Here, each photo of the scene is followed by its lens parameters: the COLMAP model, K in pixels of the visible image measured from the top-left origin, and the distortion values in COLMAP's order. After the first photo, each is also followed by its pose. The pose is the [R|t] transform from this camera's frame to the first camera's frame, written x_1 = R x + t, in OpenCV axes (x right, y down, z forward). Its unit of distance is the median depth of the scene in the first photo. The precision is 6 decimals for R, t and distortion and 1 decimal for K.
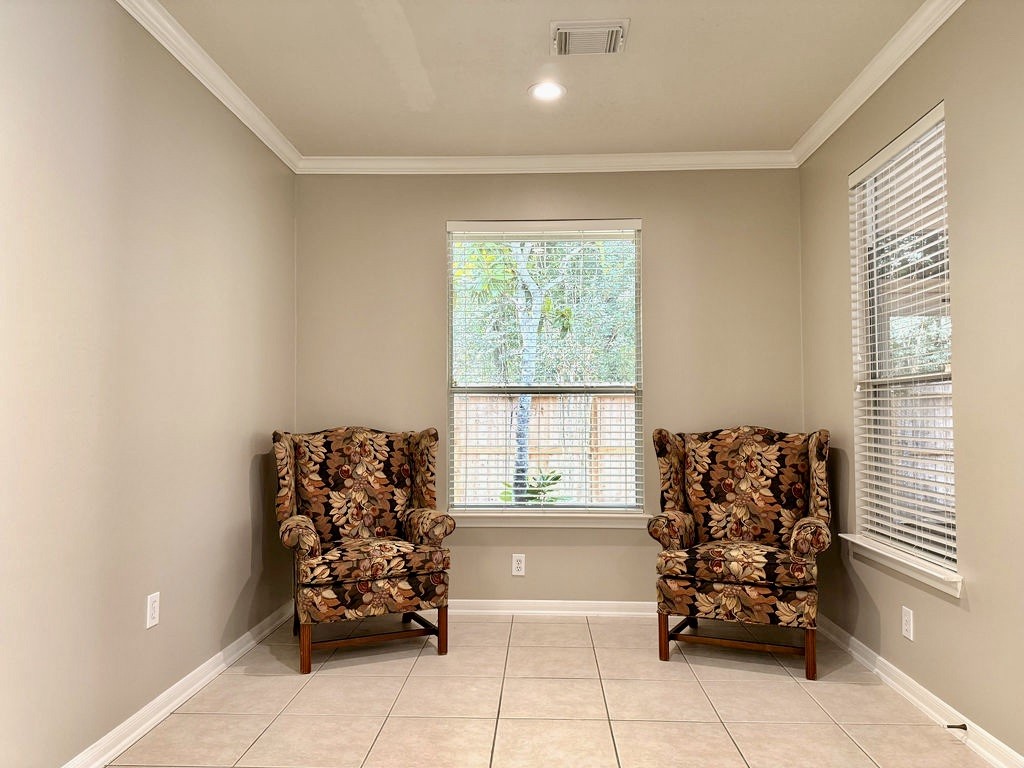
lens RADIAL K [[725.2, 0, 512.0], [0, 725.2, 384.0], [0, 0, 1]] dist [0.071531, -0.088084]
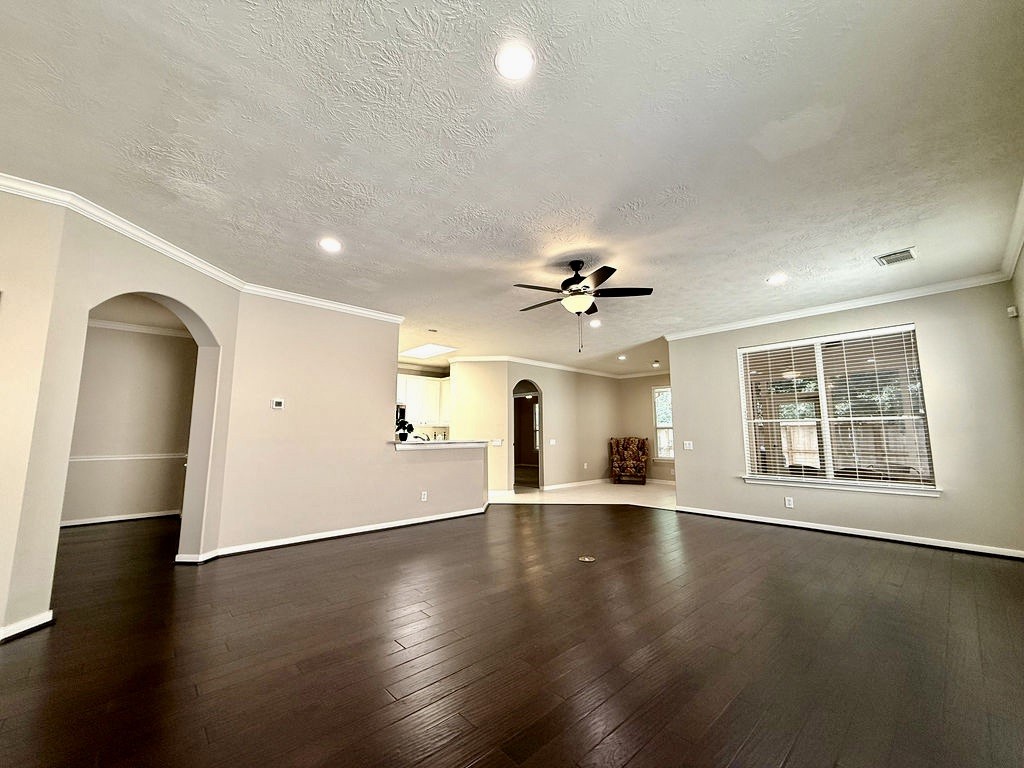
lens RADIAL K [[410.3, 0, 512.0], [0, 410.3, 384.0], [0, 0, 1]] dist [-0.002043, -0.000403]
pose [[0.708735, -0.088207, -0.699939, 1.088296], [0.018441, 0.994130, -0.106608, -0.009514], [0.705234, 0.062649, 0.706201, -1.341495]]
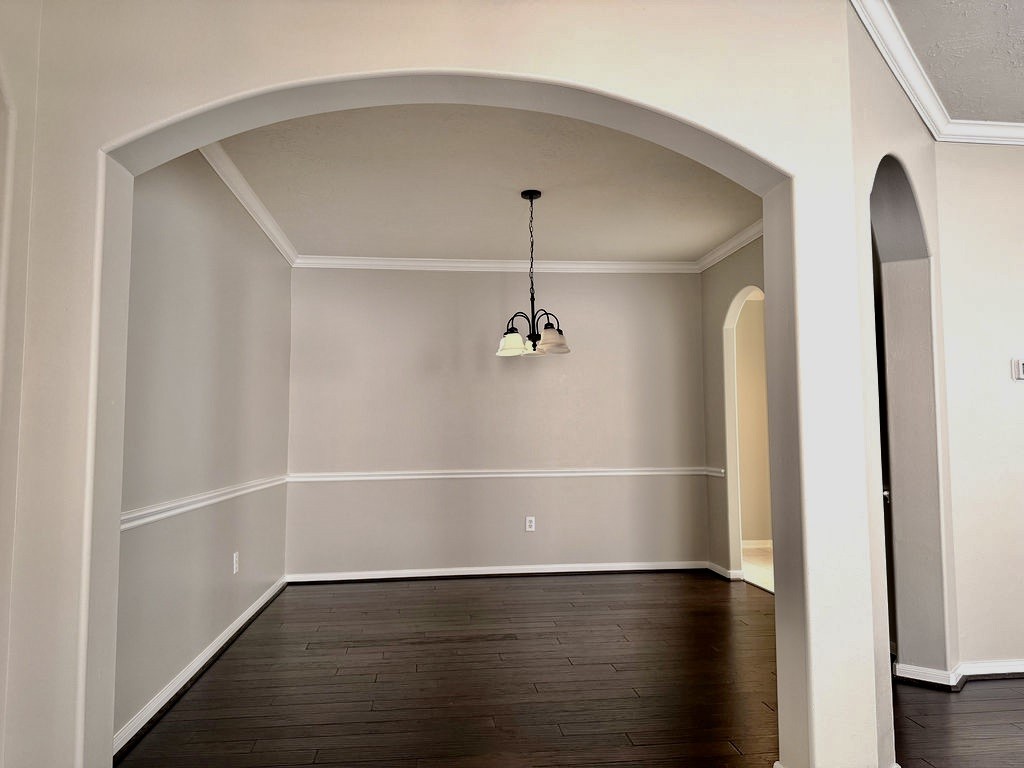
lens RADIAL K [[725.2, 0, 512.0], [0, 725.2, 384.0], [0, 0, 1]] dist [0.071531, -0.088084]
pose [[0.161329, -0.074871, -0.984057, 0.660928], [0.032041, 0.996990, -0.070602, -0.021129], [0.986380, -0.020140, 0.163243, -1.794282]]
